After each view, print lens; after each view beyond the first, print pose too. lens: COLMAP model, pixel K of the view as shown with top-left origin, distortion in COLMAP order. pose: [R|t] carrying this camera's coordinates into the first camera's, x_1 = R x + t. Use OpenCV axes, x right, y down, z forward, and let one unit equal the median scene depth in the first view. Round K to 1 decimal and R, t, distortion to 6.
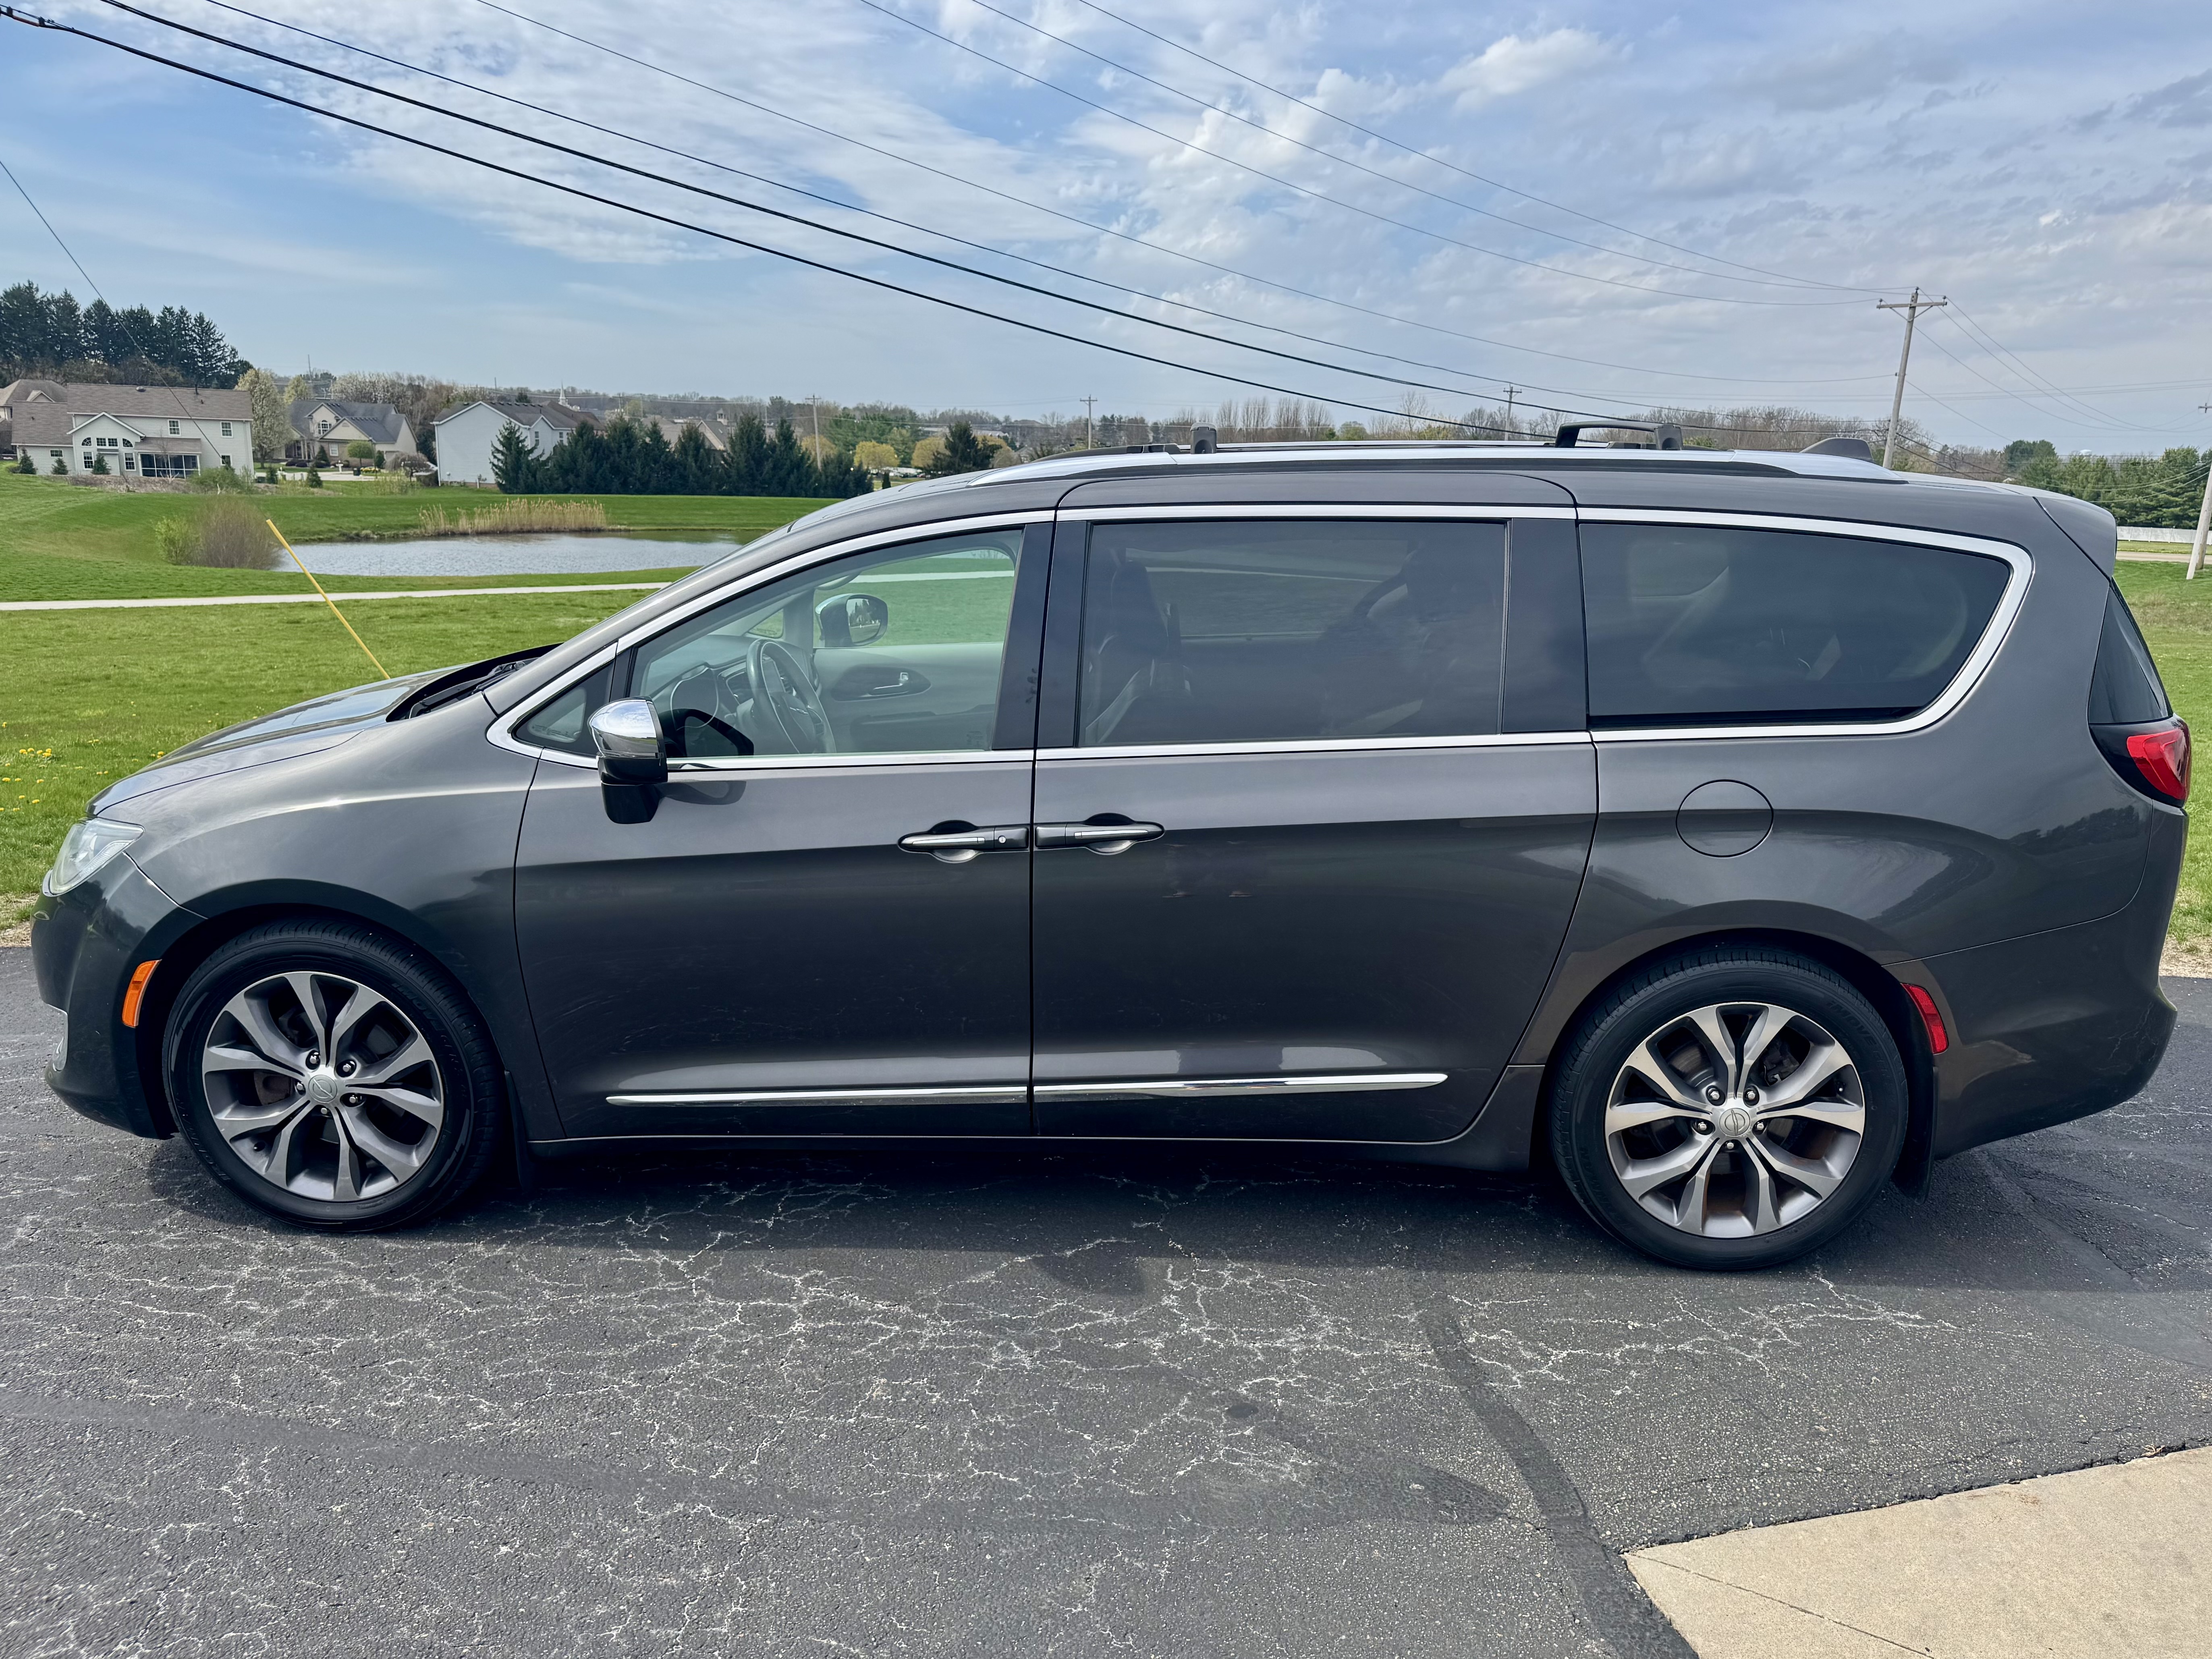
lens RADIAL K [[1572.6, 0, 1107.9], [0, 1572.6, 834.7], [0, 0, 1]] dist [-0.005864, -0.003205]
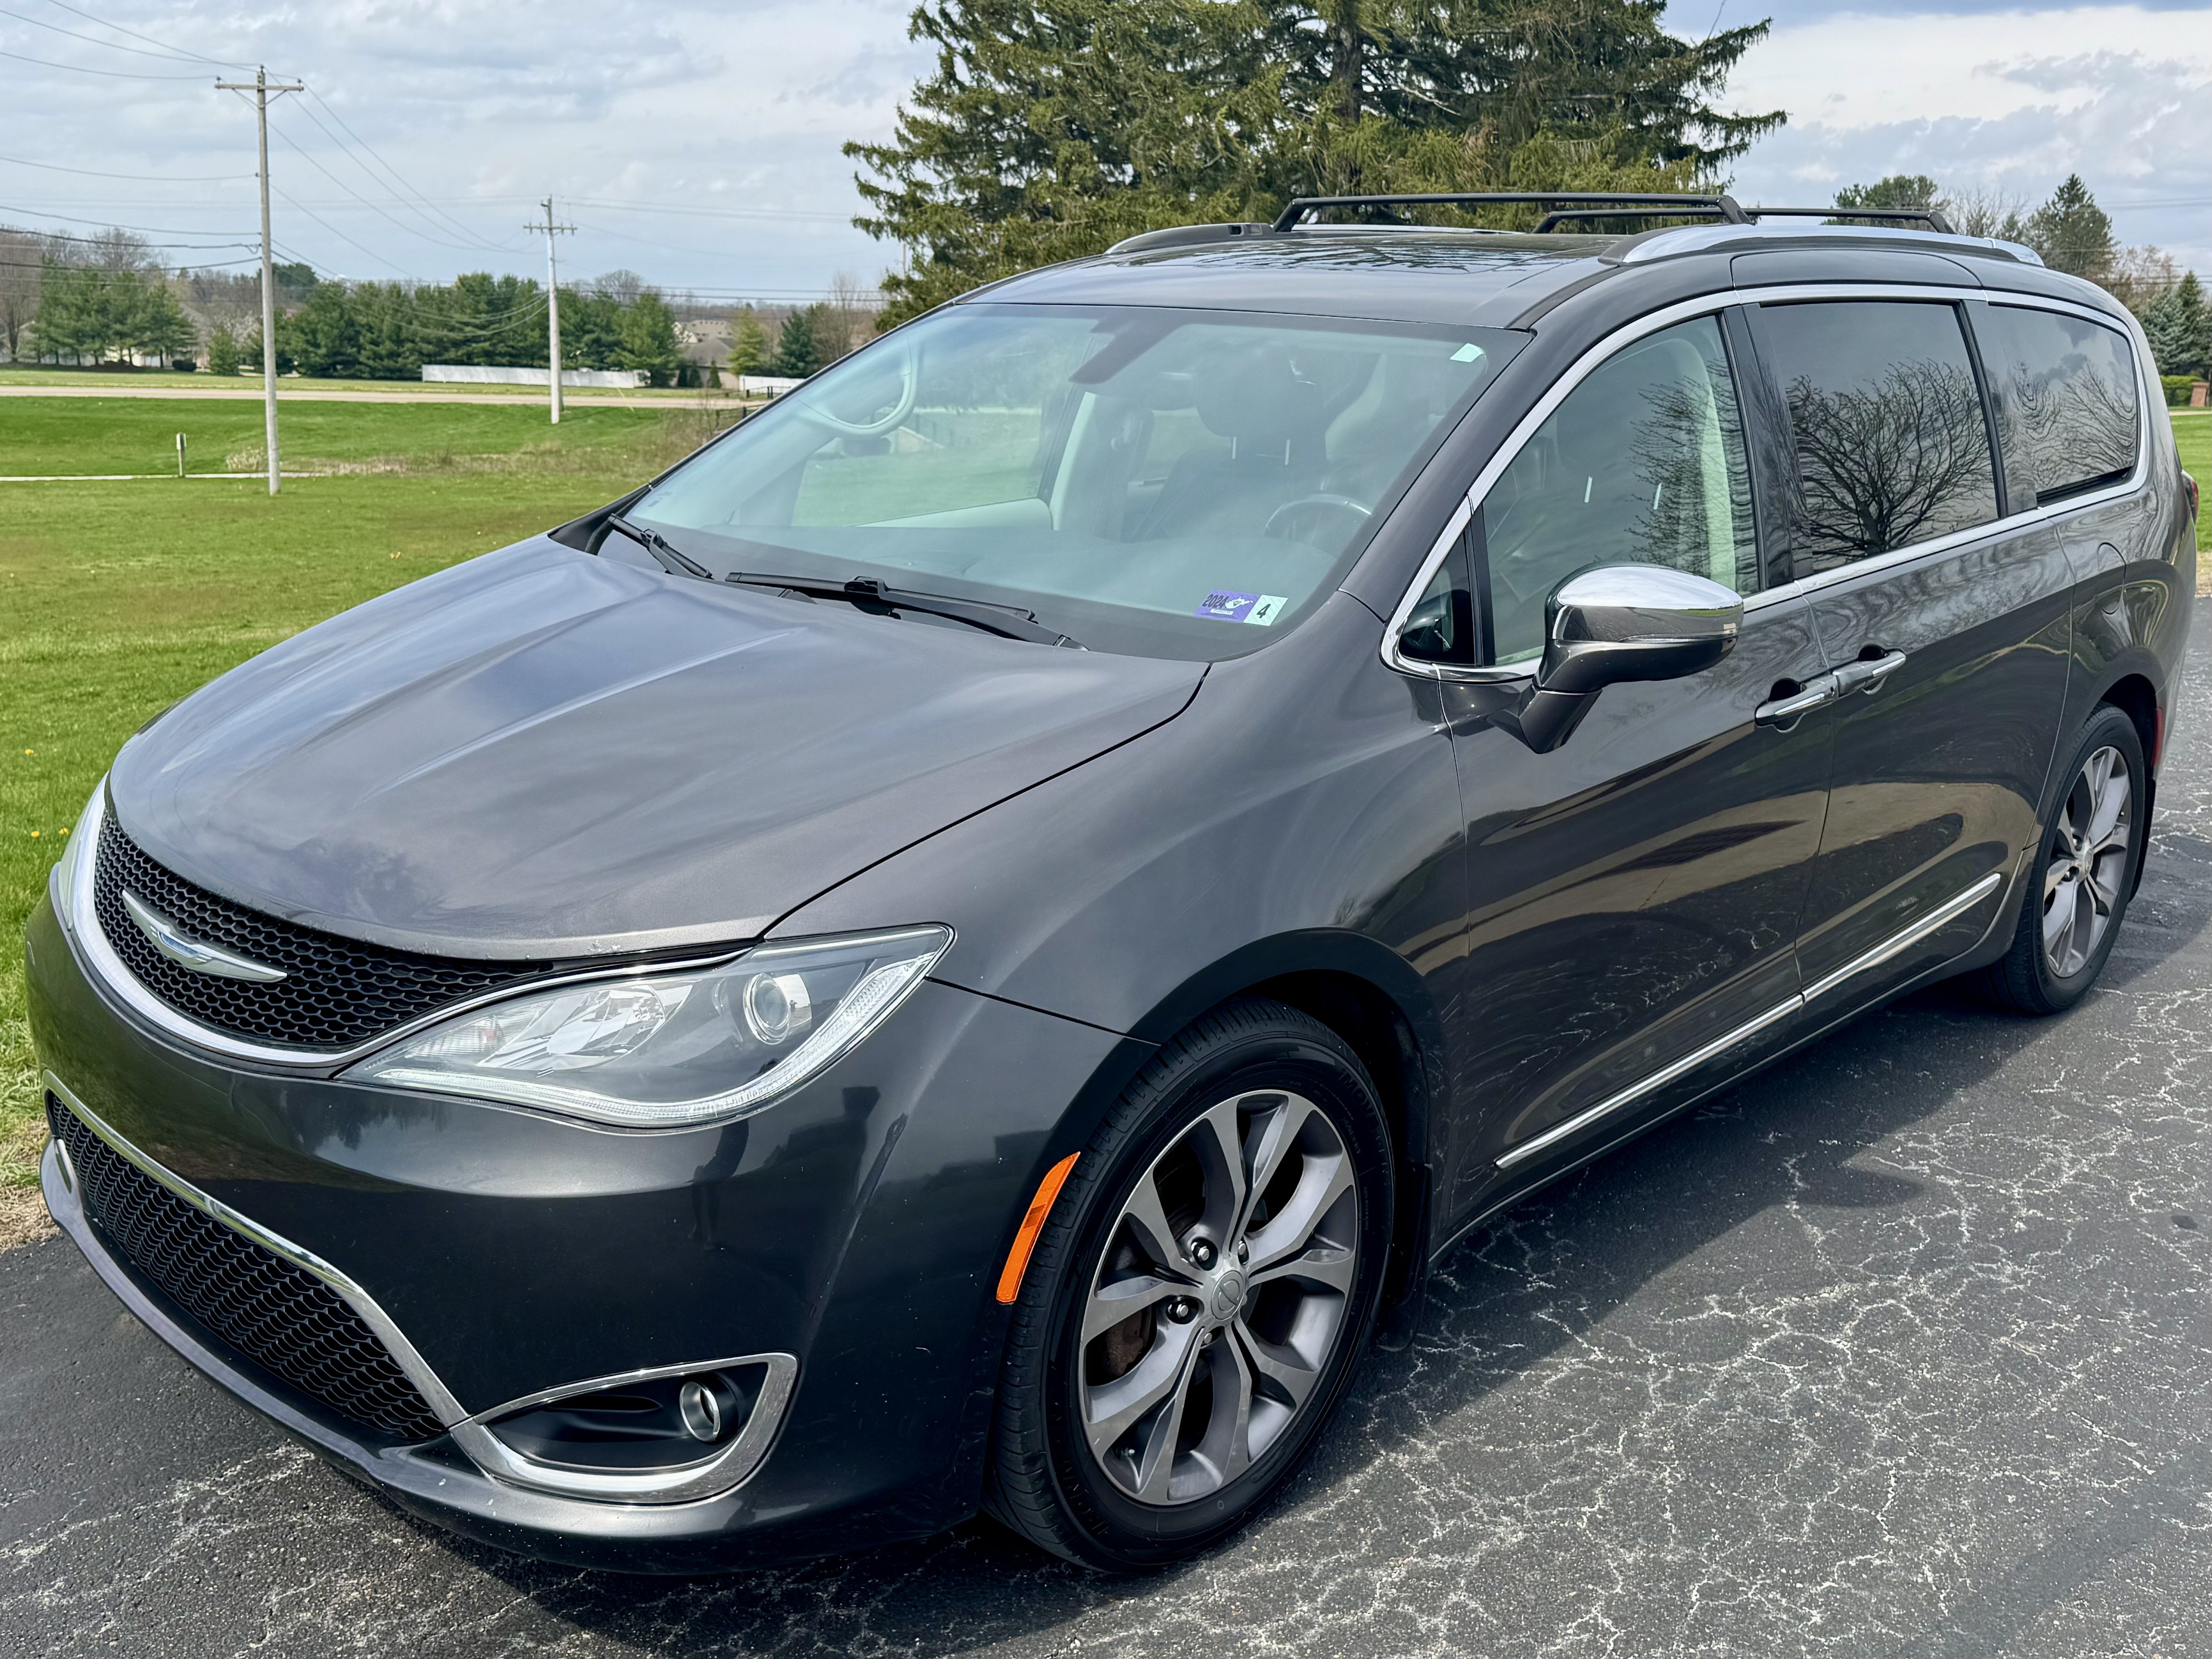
lens RADIAL K [[2049.2, 0, 1106.3], [0, 2049.2, 828.3], [0, 0, 1]] dist [-0.014825, 0.000000]
pose [[0.662165, -0.173342, 0.729033, -1.156245], [0.153940, 0.983594, 0.094048, -0.091993], [-0.733375, 0.049952, 0.677986, 0.575436]]
